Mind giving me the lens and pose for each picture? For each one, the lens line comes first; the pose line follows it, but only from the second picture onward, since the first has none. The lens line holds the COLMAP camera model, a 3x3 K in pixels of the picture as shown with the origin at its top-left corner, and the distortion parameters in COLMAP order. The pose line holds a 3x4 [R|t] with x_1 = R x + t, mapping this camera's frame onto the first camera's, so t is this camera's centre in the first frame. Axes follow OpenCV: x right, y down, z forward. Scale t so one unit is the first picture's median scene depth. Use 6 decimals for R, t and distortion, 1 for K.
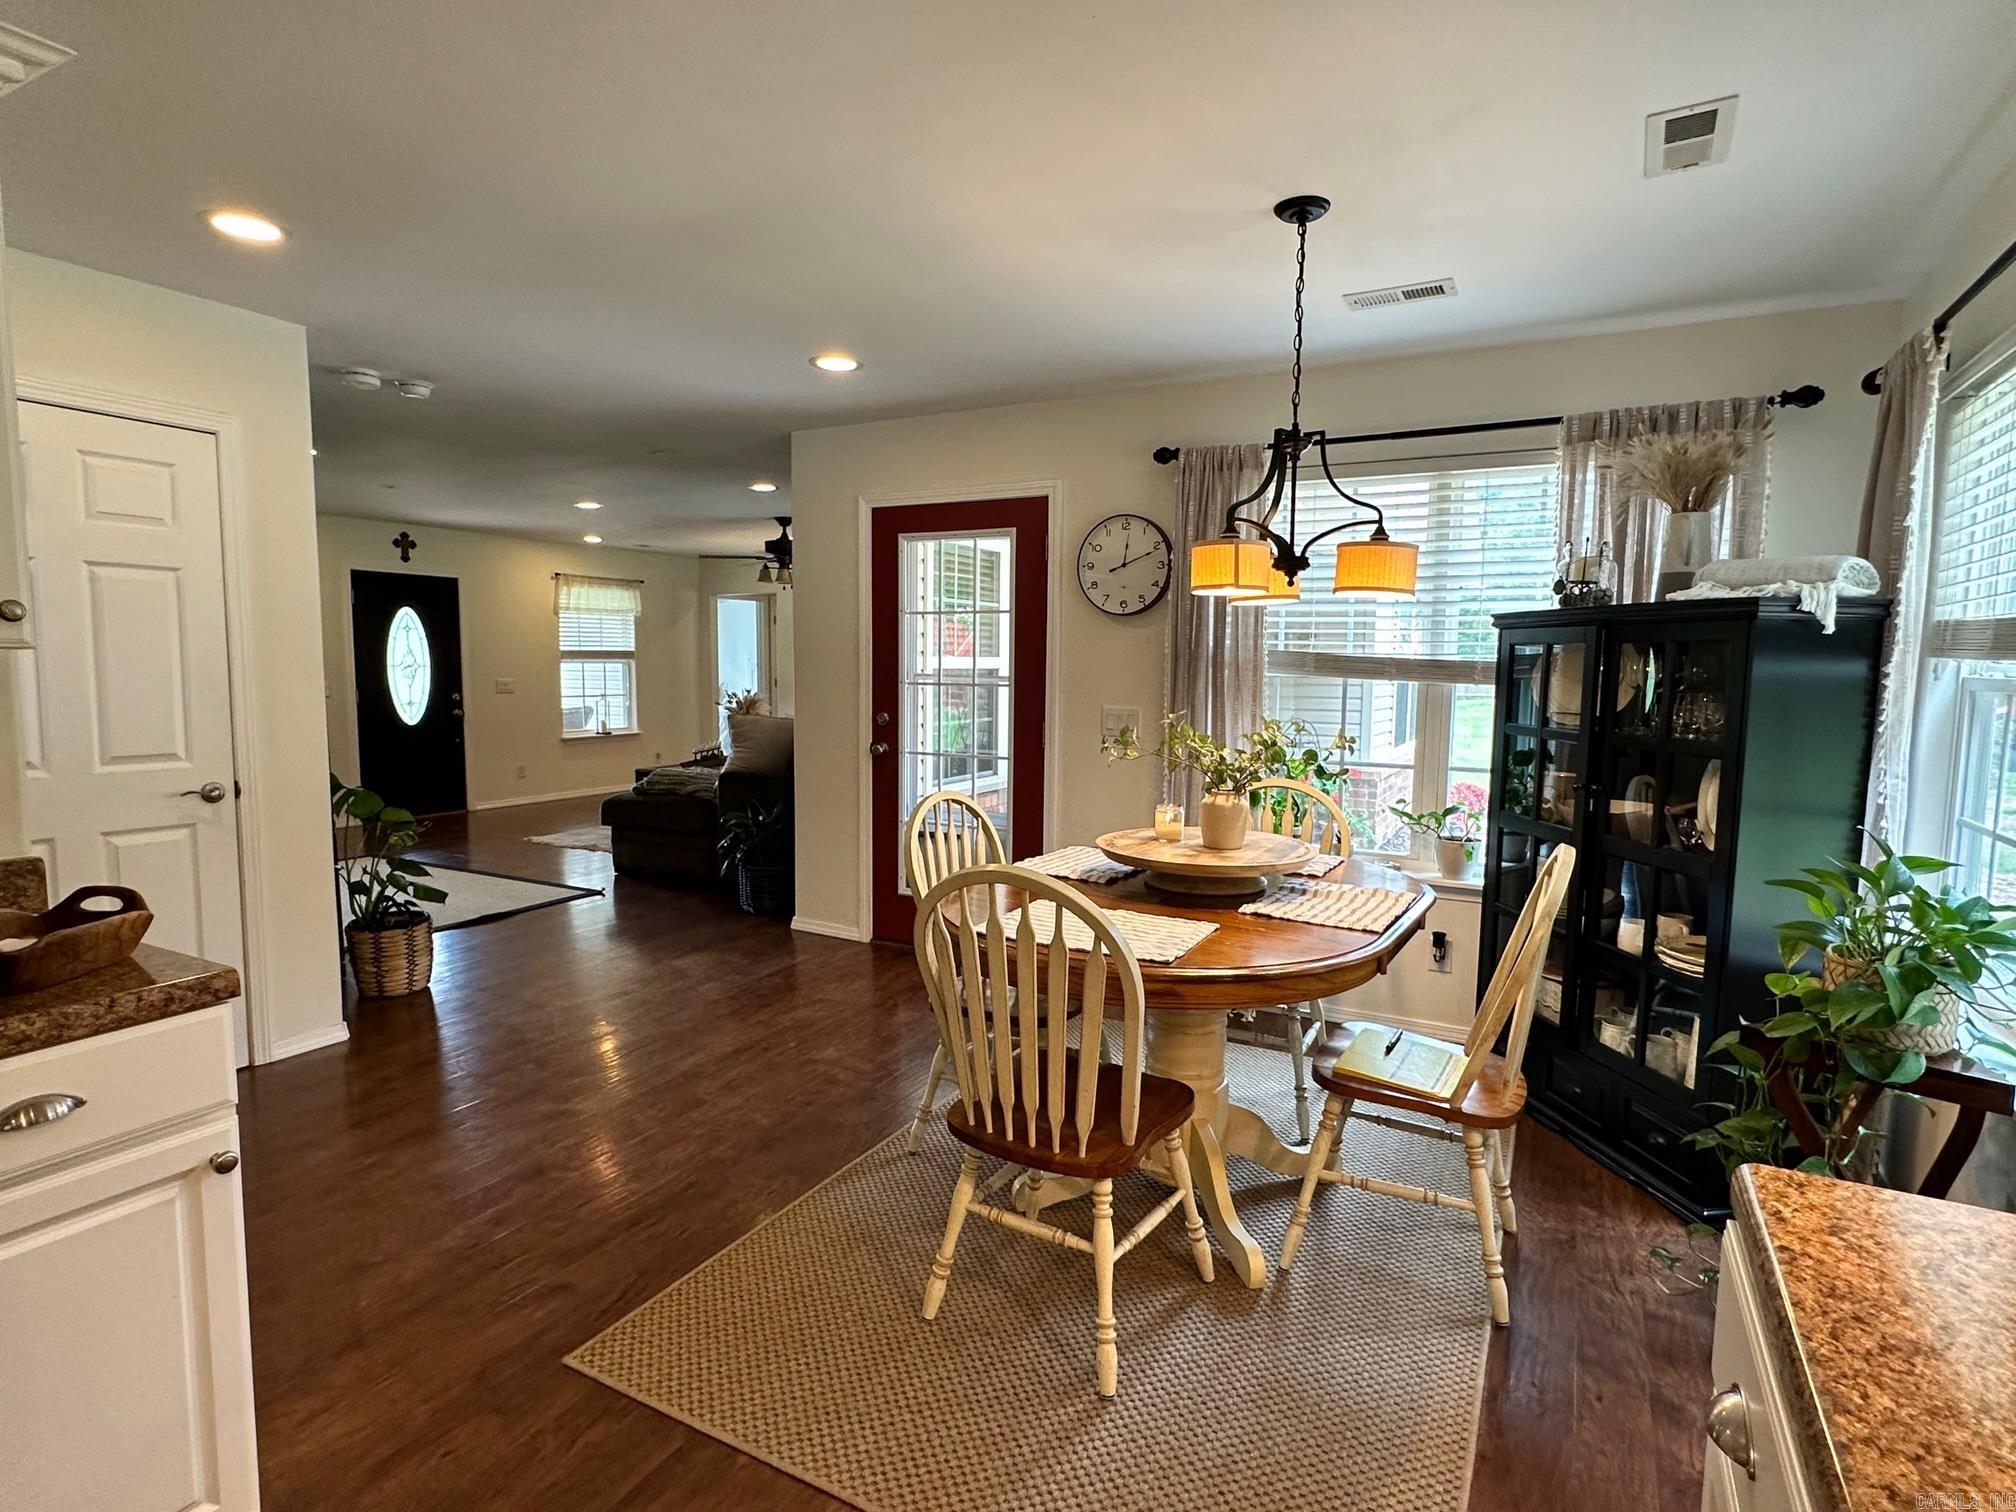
lens RADIAL K [[1050.8, 0, 1008.0], [0, 1050.8, 756.0], [0, 0, 1]] dist [-0.000608, -0.000495]
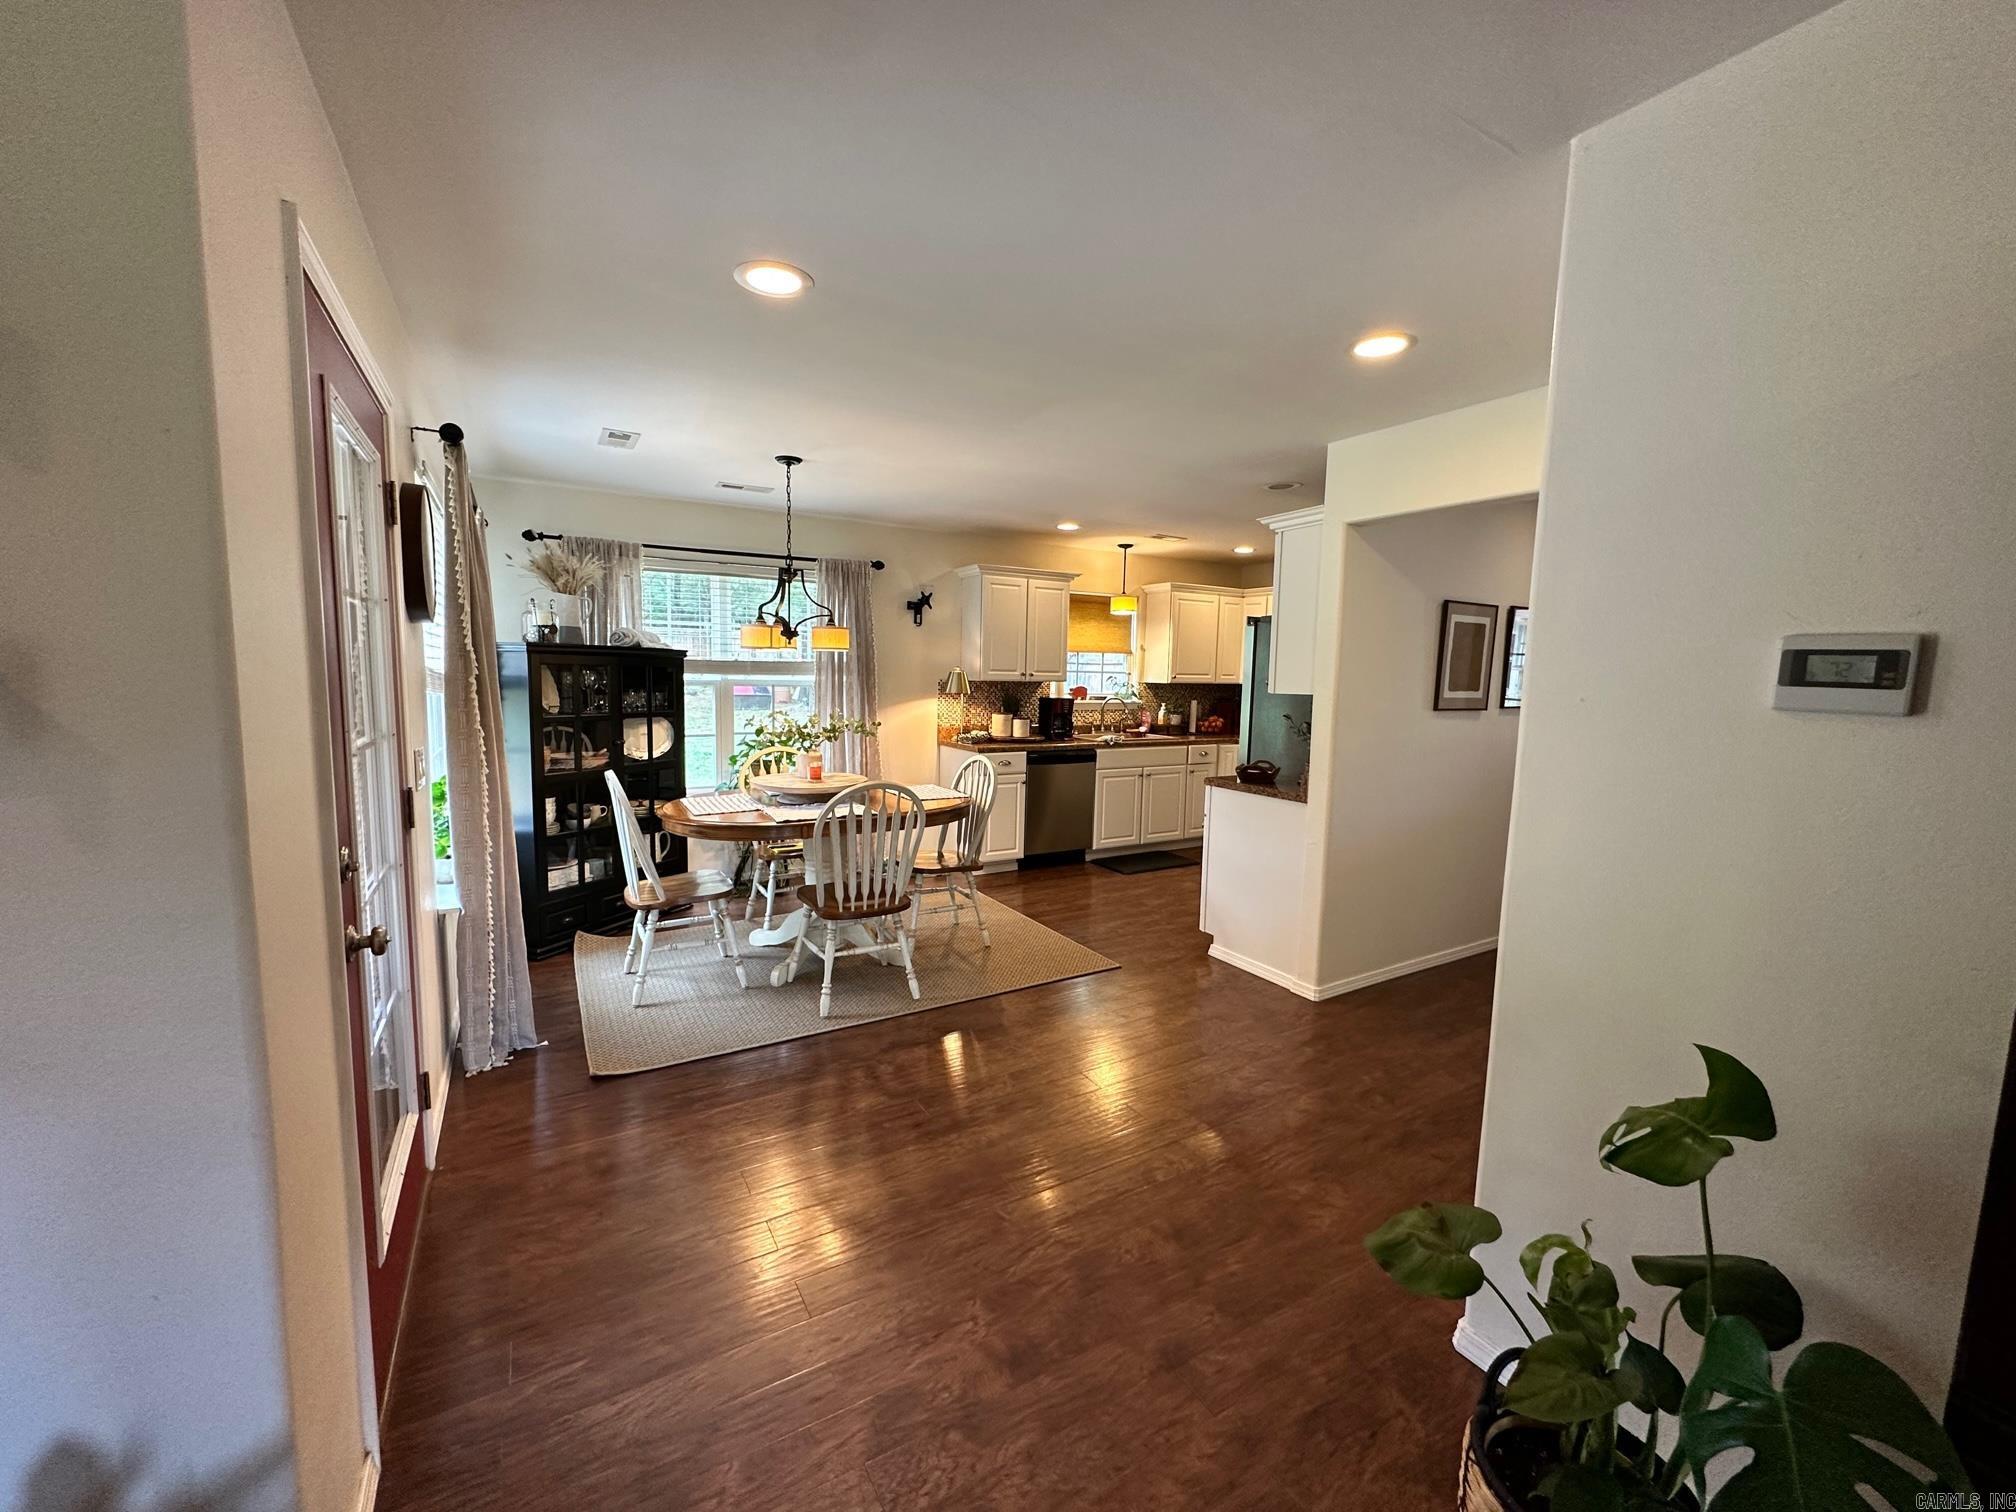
lens RADIAL K [[801.6, 0, 1012.0], [0, 801.6, 758.8], [0, 0, 1]] dist [-0.009903, -0.000042]
pose [[-0.860743, -0.081798, 0.502425, -1.692976], [0.018849, 0.981206, 0.192039, -0.458932], [-0.508691, 0.174766, -0.843025, 4.138913]]
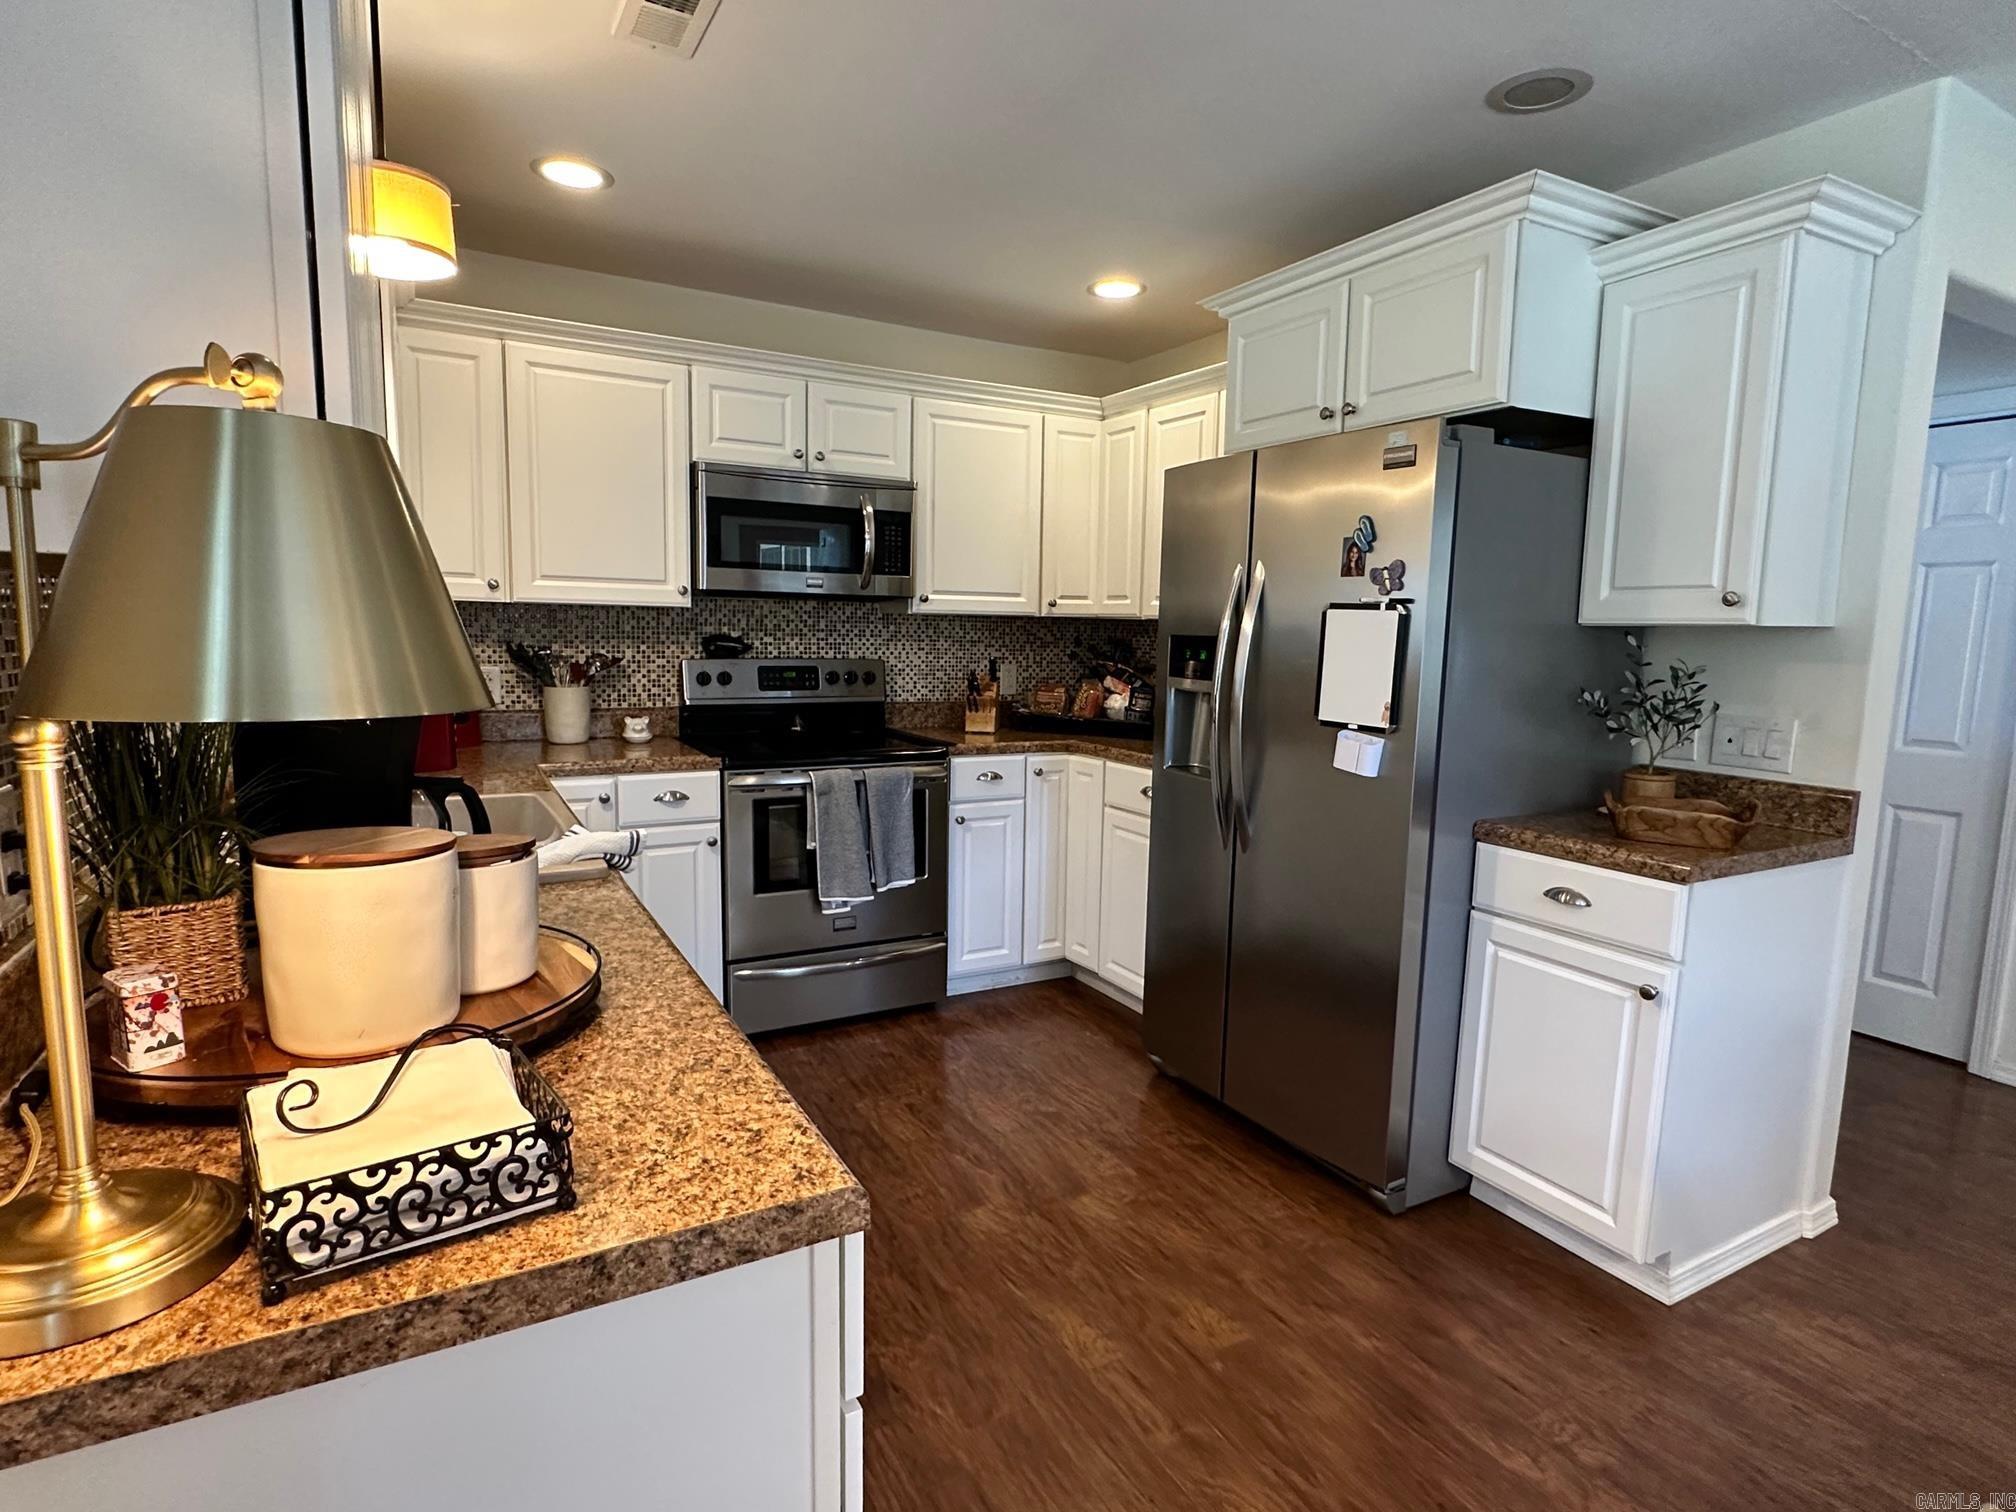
lens RADIAL K [[1046.0, 0, 1008.0], [0, 1046.0, 756.0], [0, 0, 1]] dist [-0.002300, -0.000306]
pose [[-0.534045, 0.084578, -0.841215, 0.955023], [-0.104061, 0.980843, 0.164679, -0.067029], [0.839028, 0.175484, -0.515013, 1.072229]]
